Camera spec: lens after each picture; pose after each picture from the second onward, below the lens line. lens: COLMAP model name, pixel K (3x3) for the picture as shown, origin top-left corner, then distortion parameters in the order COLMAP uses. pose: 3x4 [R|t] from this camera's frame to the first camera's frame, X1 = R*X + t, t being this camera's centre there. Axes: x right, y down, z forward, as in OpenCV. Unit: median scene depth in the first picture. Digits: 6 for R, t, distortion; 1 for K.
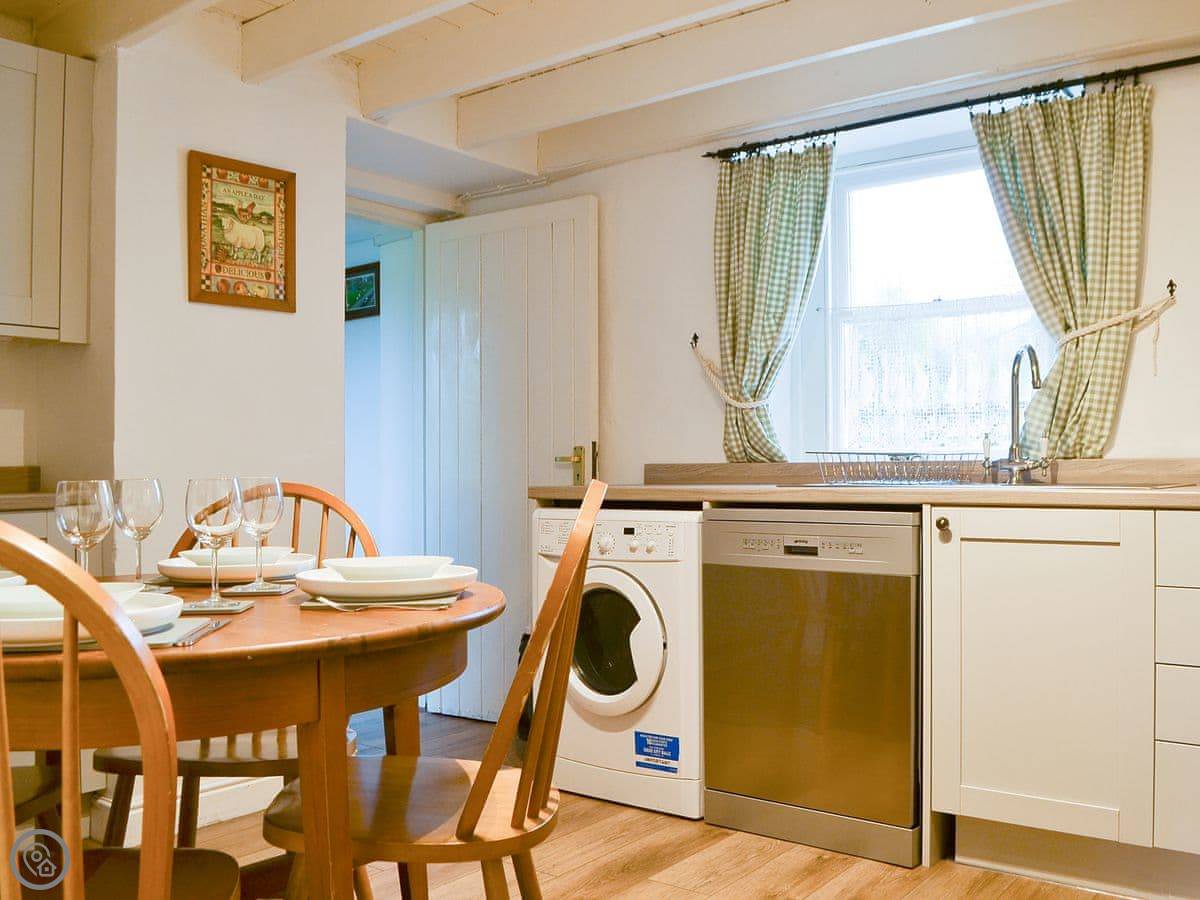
lens RADIAL K [[1107.2, 0, 600.0], [0, 1107.2, 450.0], [0, 0, 1]] dist [-0.053843, -0.019082]
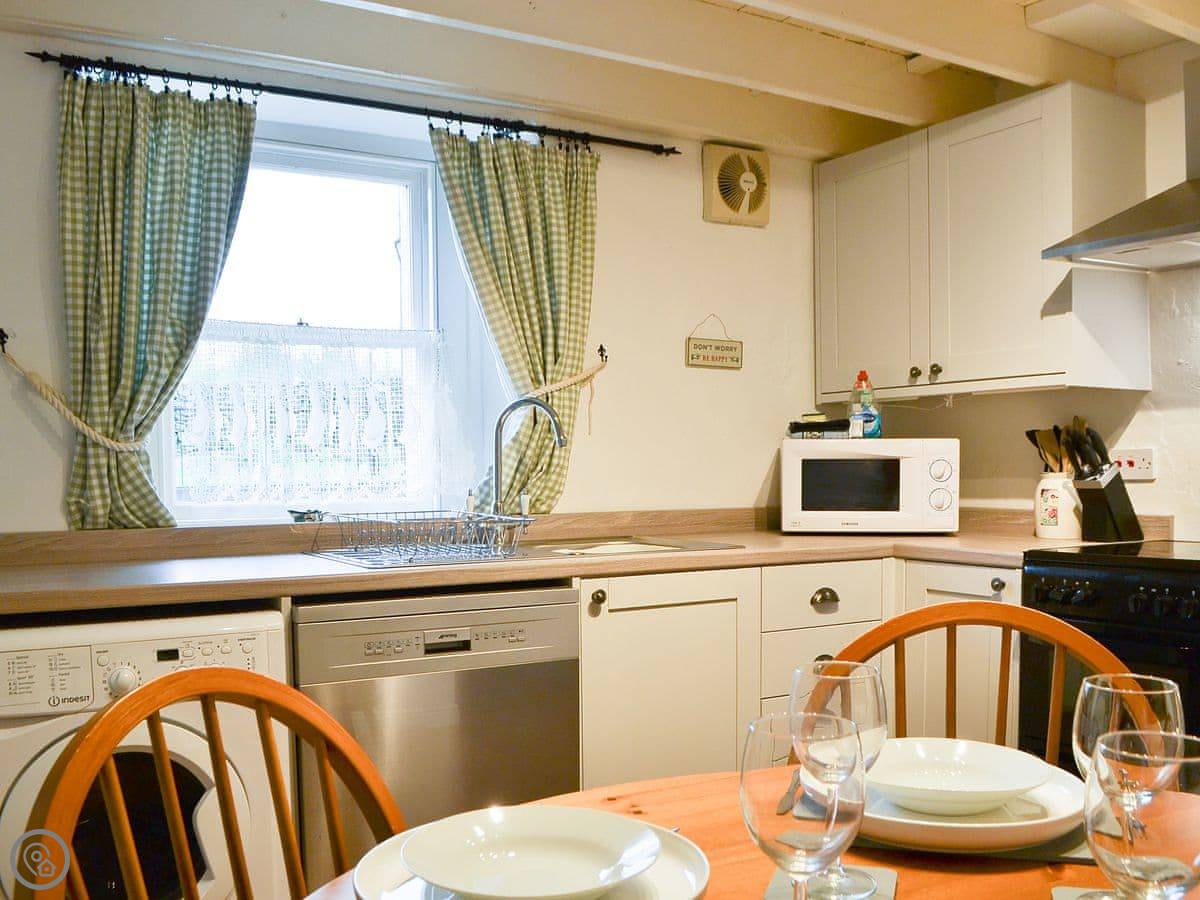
lens RADIAL K [[1138.0, 0, 601.5], [0, 1138.0, 534.4], [0, 0, 1]] dist [-0.064974, -0.003922]
pose [[0.360331, -0.056245, 0.931127, -0.487205], [-0.010096, 0.997887, 0.064184, -0.039719], [-0.932770, -0.032528, 0.359002, 0.551031]]
